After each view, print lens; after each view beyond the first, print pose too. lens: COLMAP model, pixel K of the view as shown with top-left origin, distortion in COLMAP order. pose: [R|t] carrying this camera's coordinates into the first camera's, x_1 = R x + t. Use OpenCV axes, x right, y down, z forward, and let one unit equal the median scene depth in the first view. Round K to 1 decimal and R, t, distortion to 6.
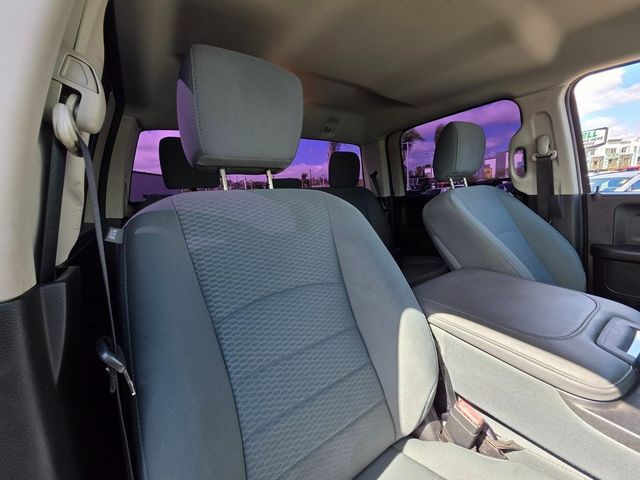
lens RADIAL K [[253.7, 0, 320.0], [0, 253.7, 240.0], [0, 0, 1]] dist [0.001158, 0.000005]
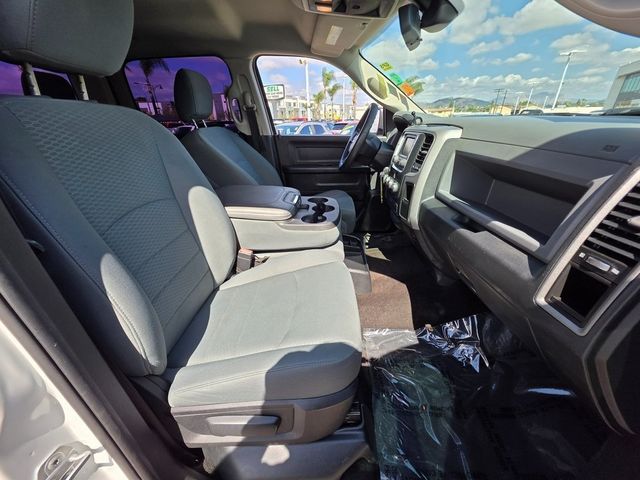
lens RADIAL K [[253.7, 0, 320.0], [0, 253.7, 240.0], [0, 0, 1]] dist [0.001158, 0.000005]
pose [[0.588480, -0.294295, 0.753048, -0.255783], [0.131598, 0.953845, 0.269929, 0.072101], [-0.797730, -0.059748, 0.600047, -0.304958]]
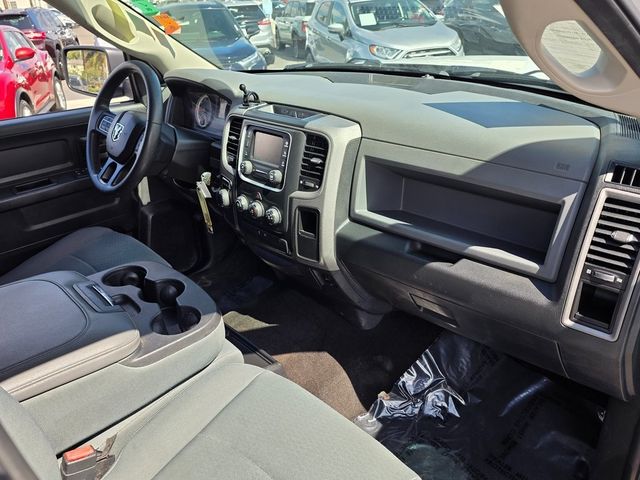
lens RADIAL K [[501.8, 0, 320.0], [0, 501.8, 240.0], [0, 0, 1]] dist [0.038112, -0.004359]
pose [[-0.142459, -0.367370, 0.919100, -0.417723], [0.242698, 0.887259, 0.392260, -0.220275], [-0.959585, 0.278945, -0.037238, 0.036939]]
